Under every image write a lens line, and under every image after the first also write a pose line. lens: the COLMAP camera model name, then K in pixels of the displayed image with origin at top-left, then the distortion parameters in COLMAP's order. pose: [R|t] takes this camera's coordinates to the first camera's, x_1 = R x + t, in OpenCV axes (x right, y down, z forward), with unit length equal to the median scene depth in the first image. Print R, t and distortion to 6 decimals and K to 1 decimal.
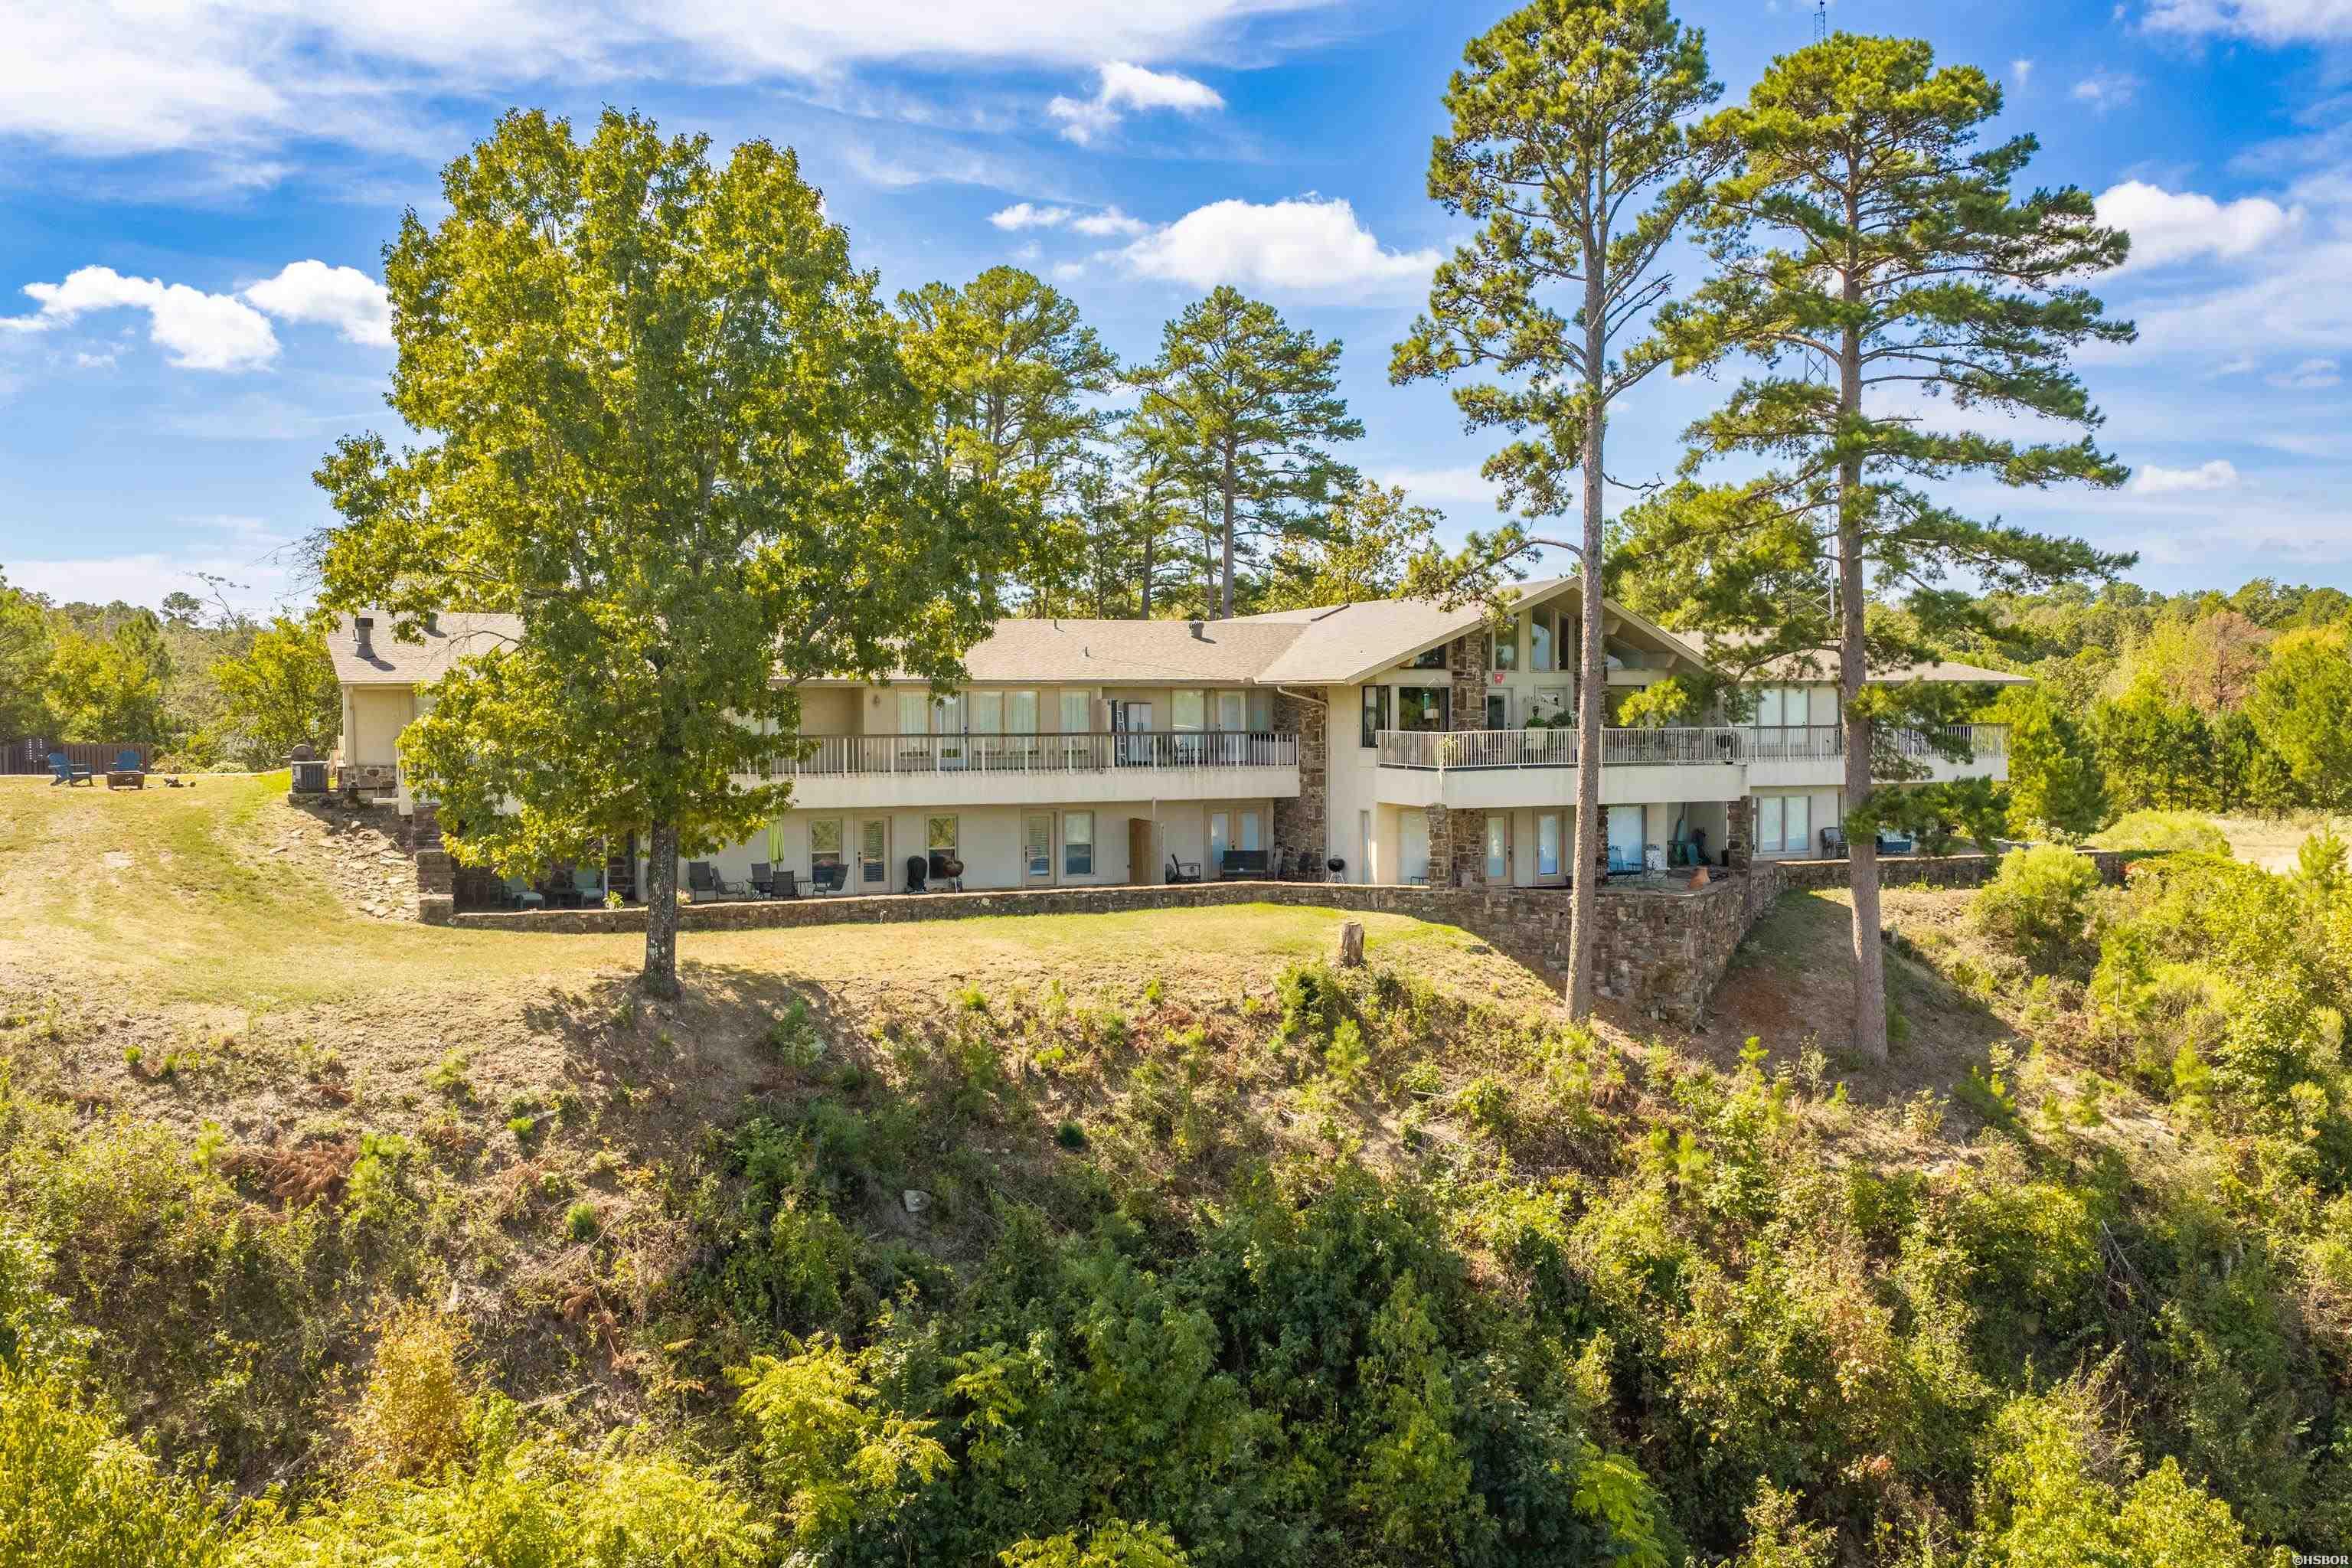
lens RADIAL K [[1888.4, 0, 1176.0], [0, 1888.4, 784.0], [0, 0, 1]] dist [0.014454, 0.000968]
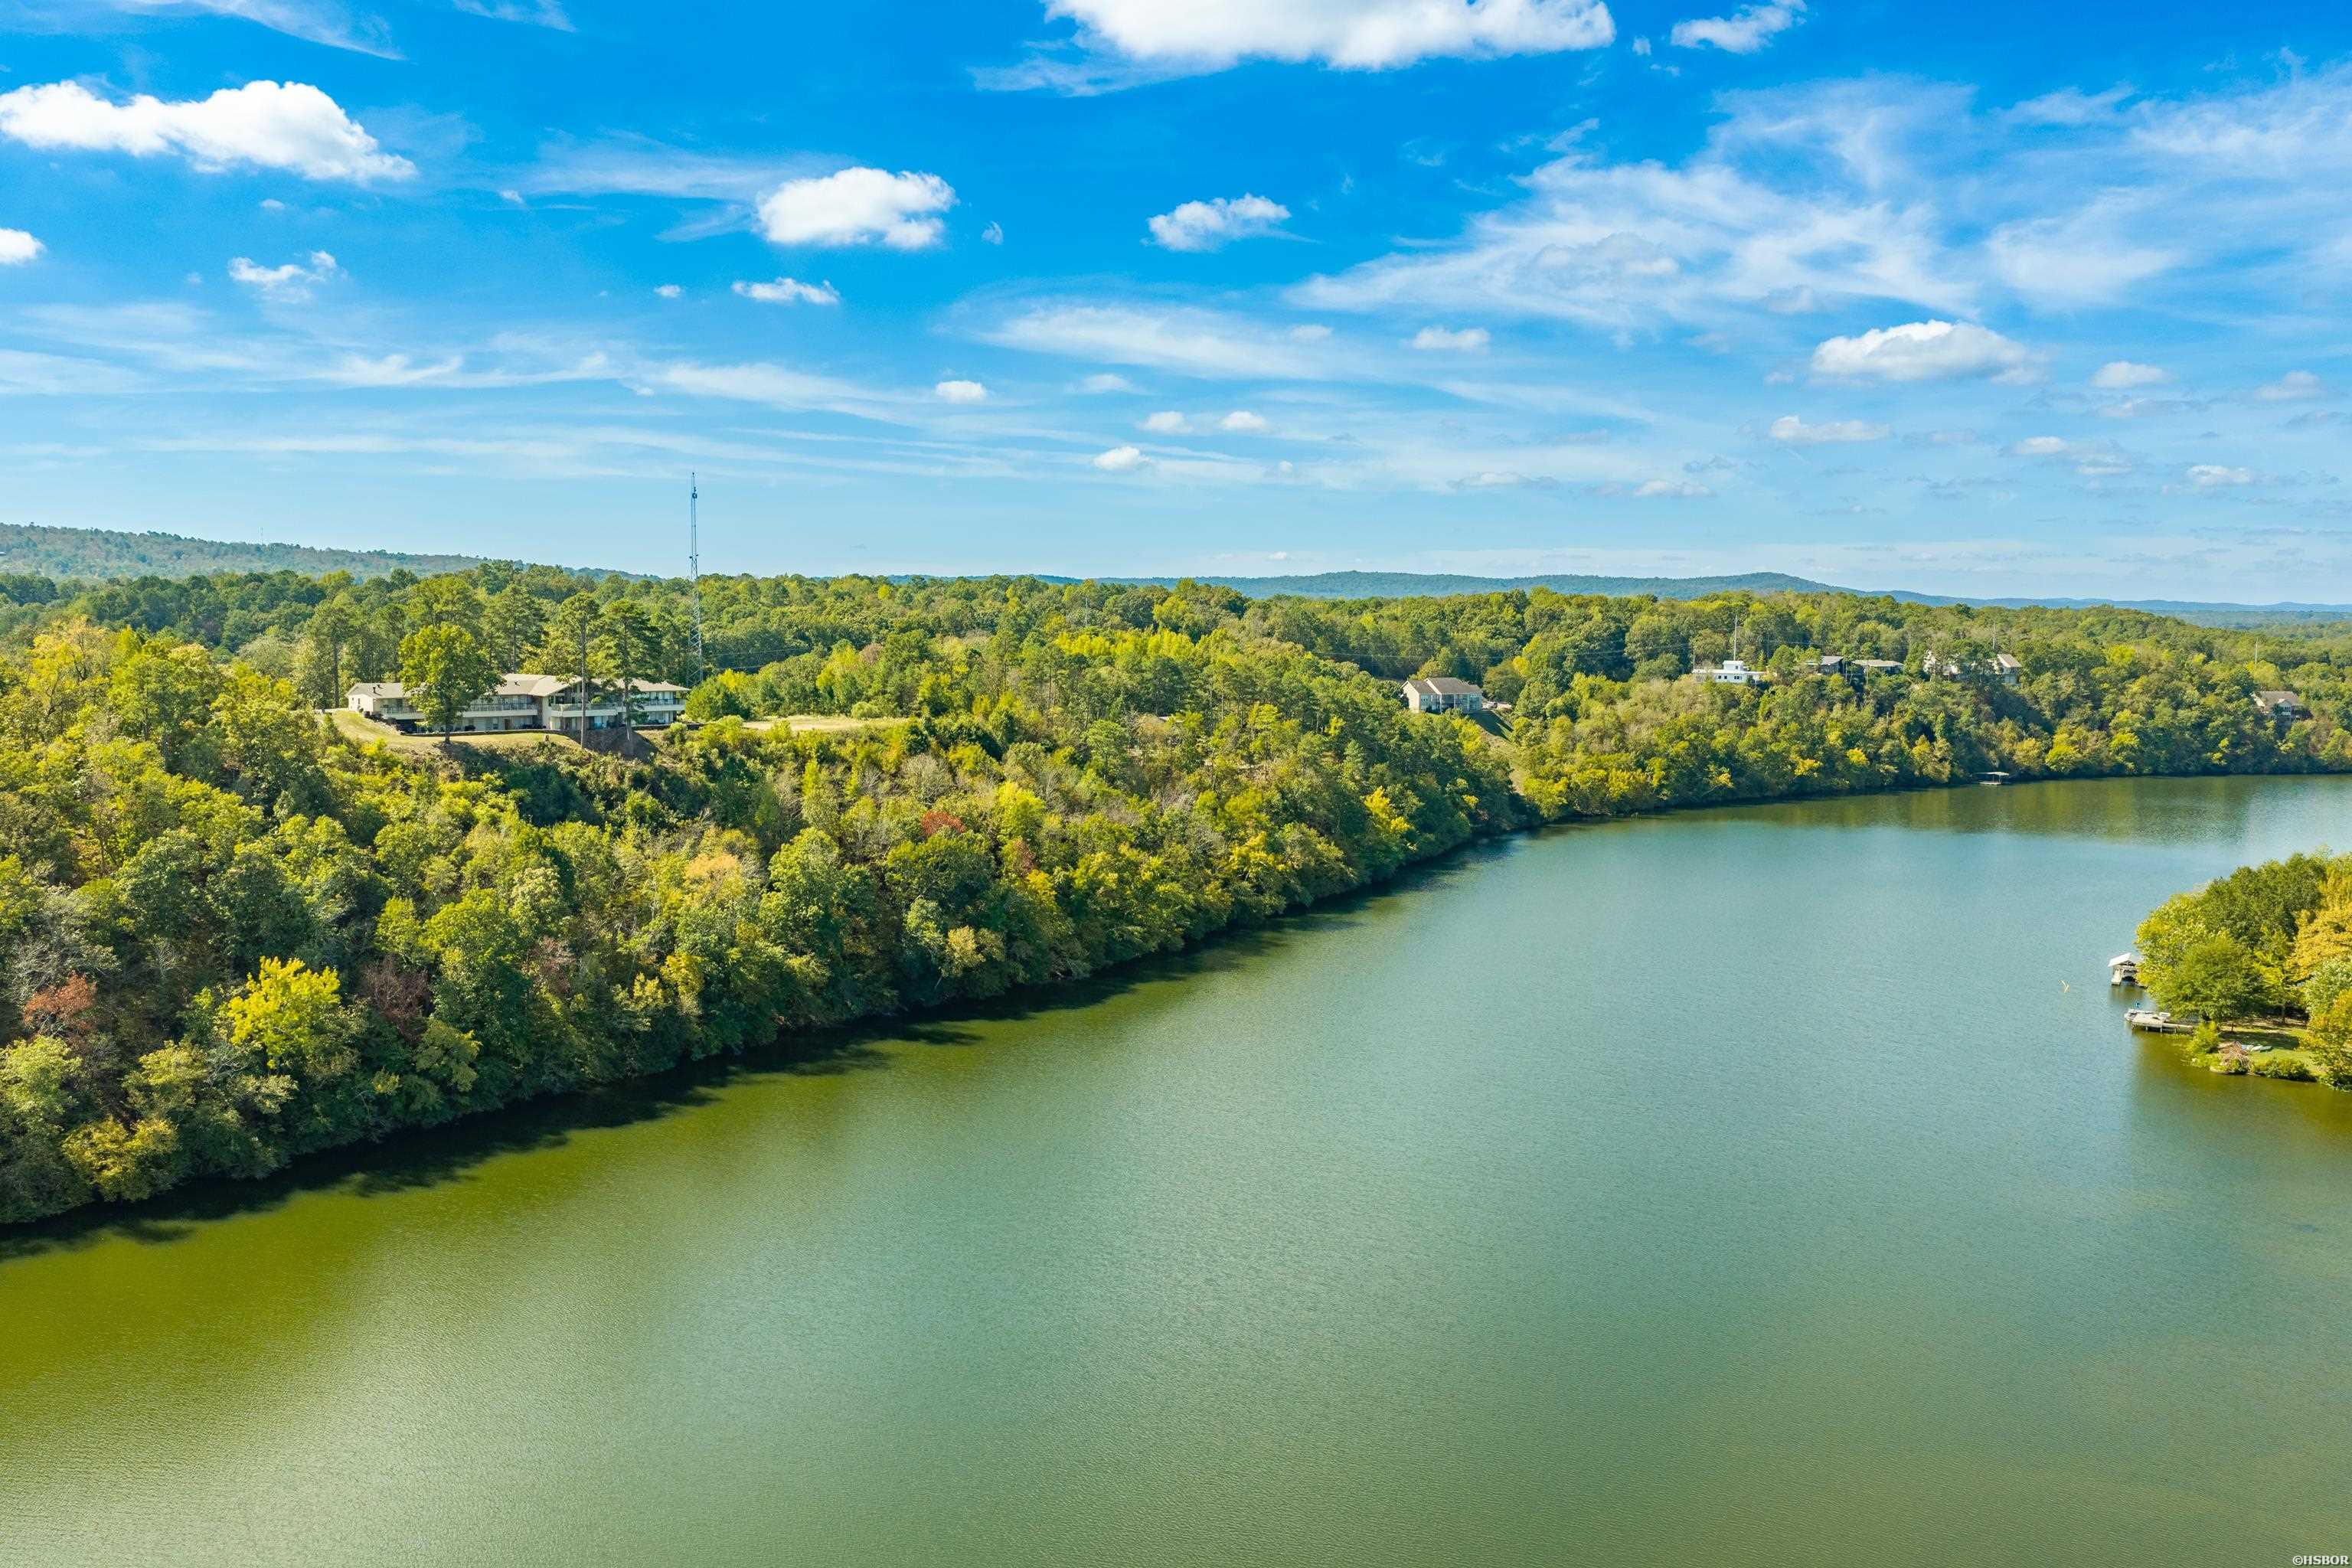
lens RADIAL K [[1888.4, 0, 1176.0], [0, 1888.4, 784.0], [0, 0, 1]] dist [0.014454, 0.000968]
pose [[0.919431, -0.020068, 0.392740, -0.415778], [-0.001814, 0.998470, 0.055267, -0.105655], [-0.393248, -0.051526, 0.917987, -5.095357]]
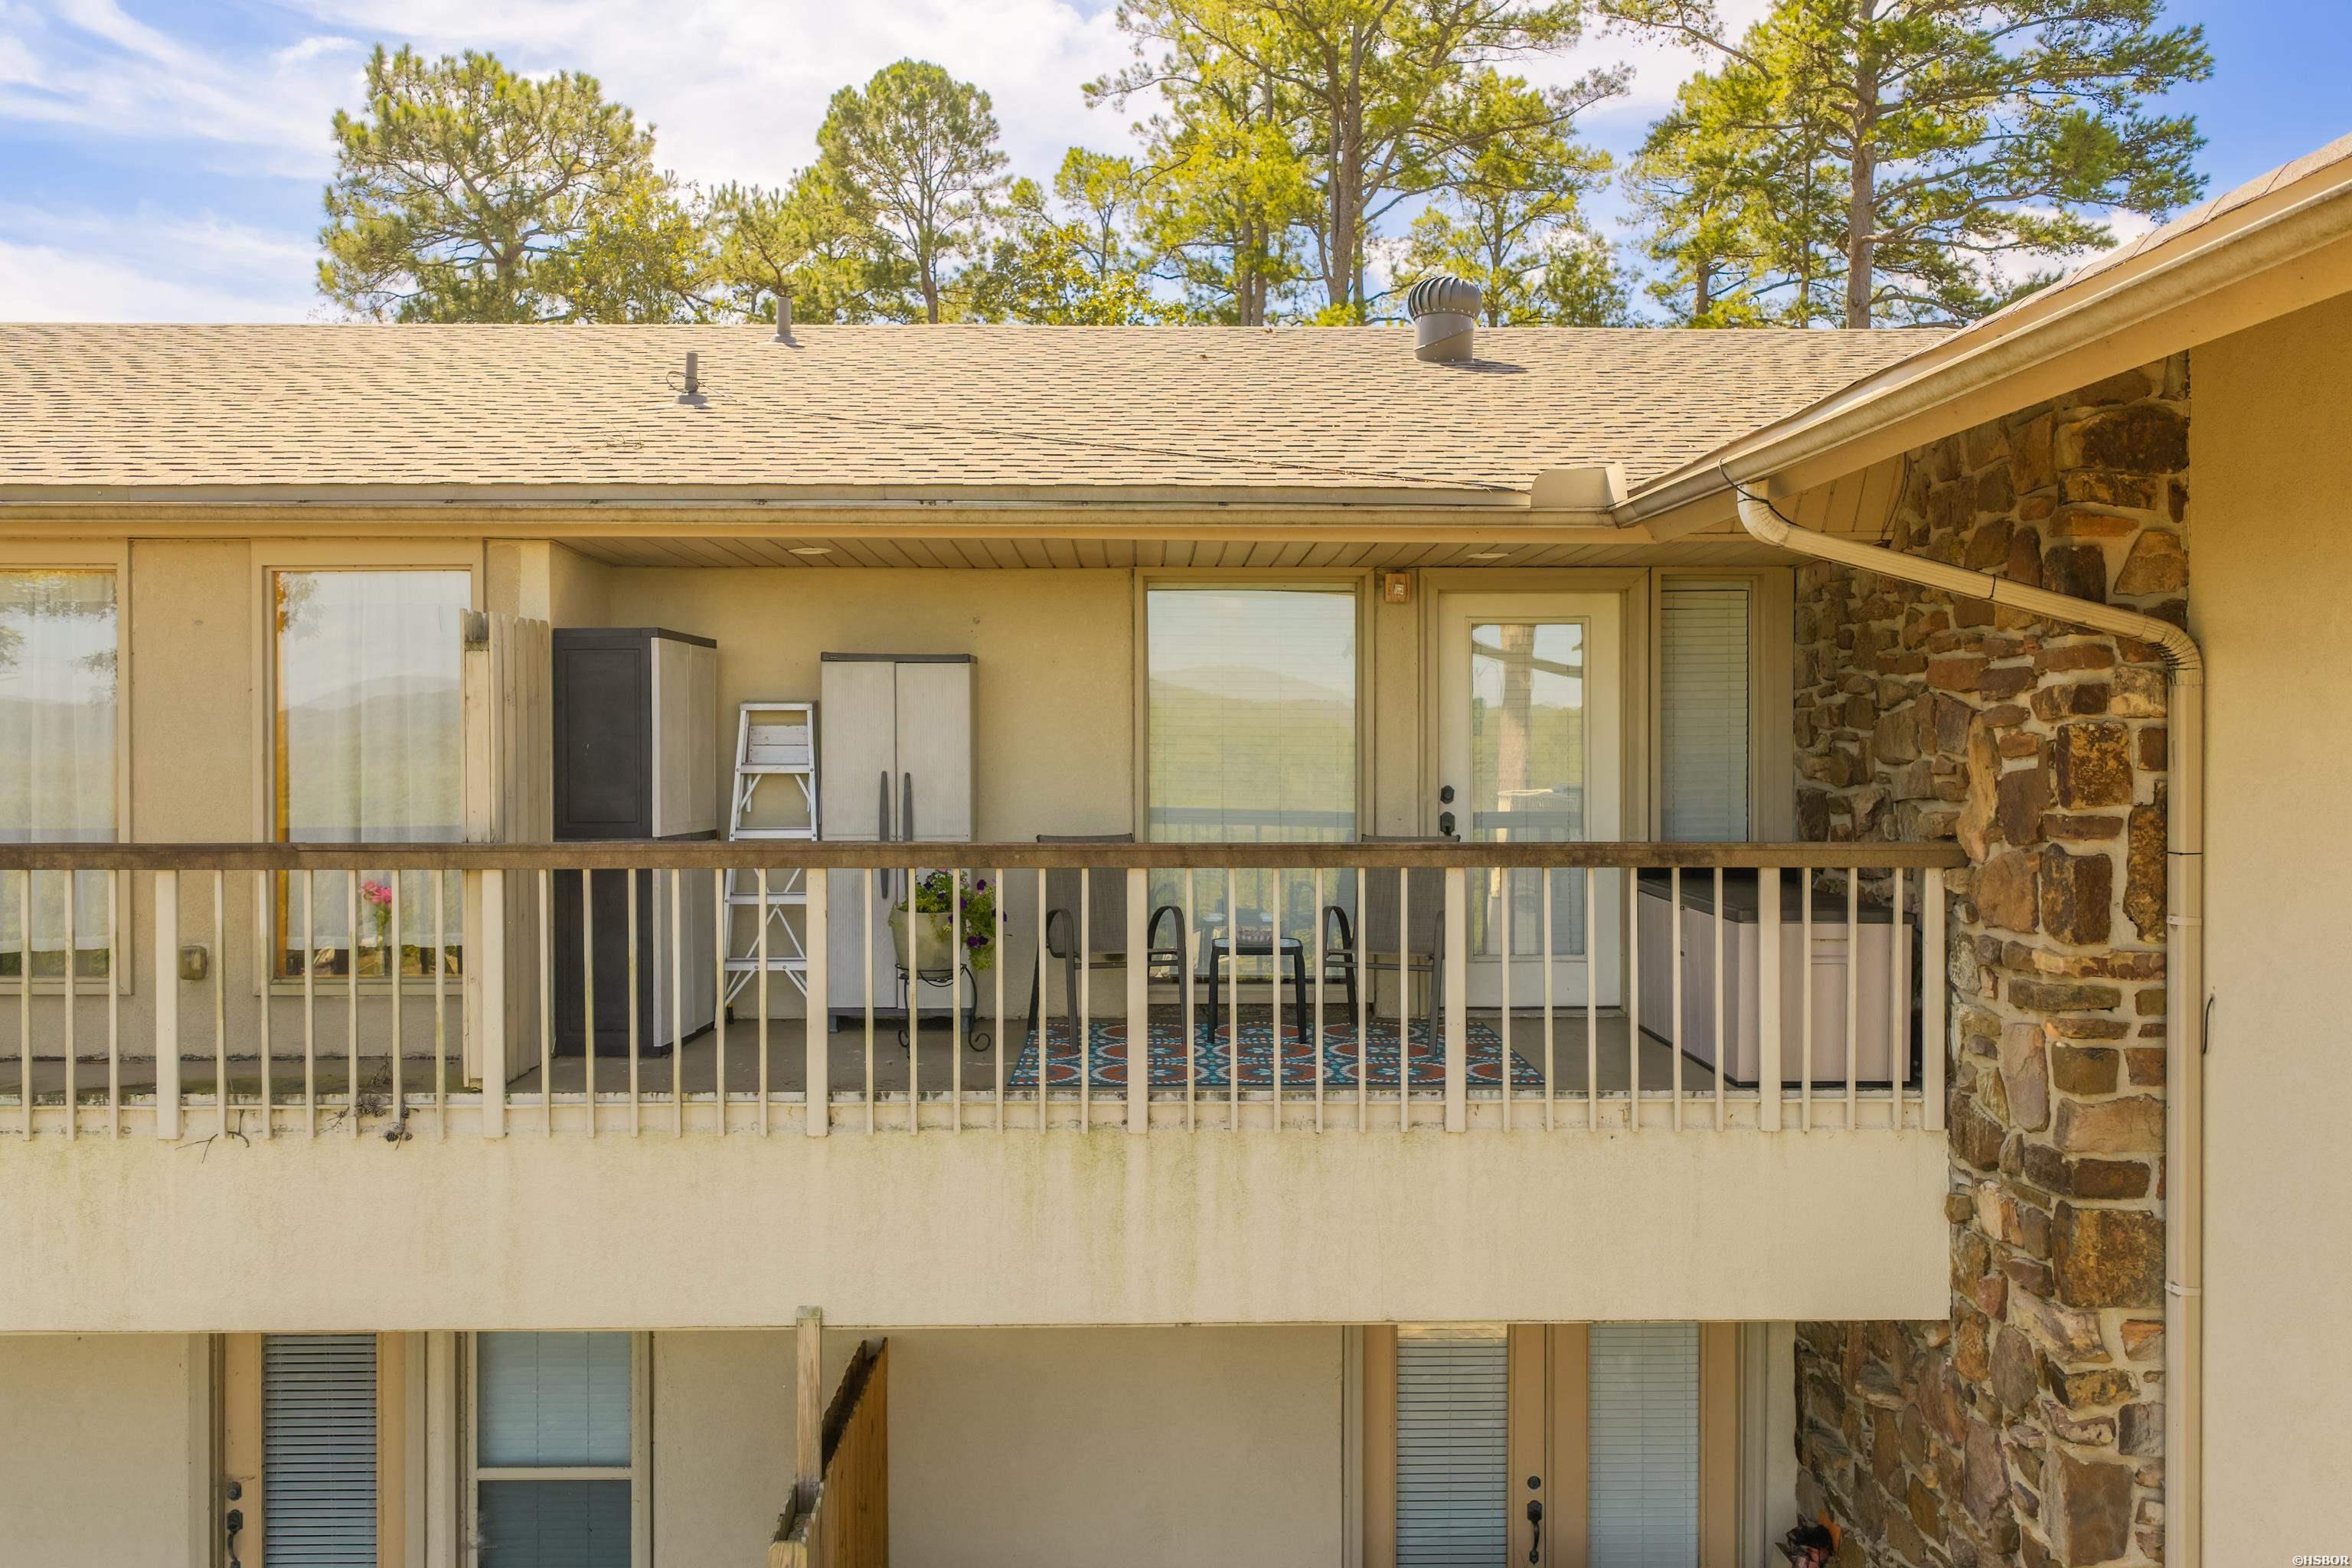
lens RADIAL K [[1924.8, 0, 1184.5], [0, 1924.8, 767.1], [0, 0, 1]] dist [0.001979, -0.008246]
pose [[0.936028, 0.008828, -0.351815, 0.064849], [-0.019079, 0.999488, -0.025682, -0.030383], [0.351408, 0.030752, 0.935717, 0.882116]]
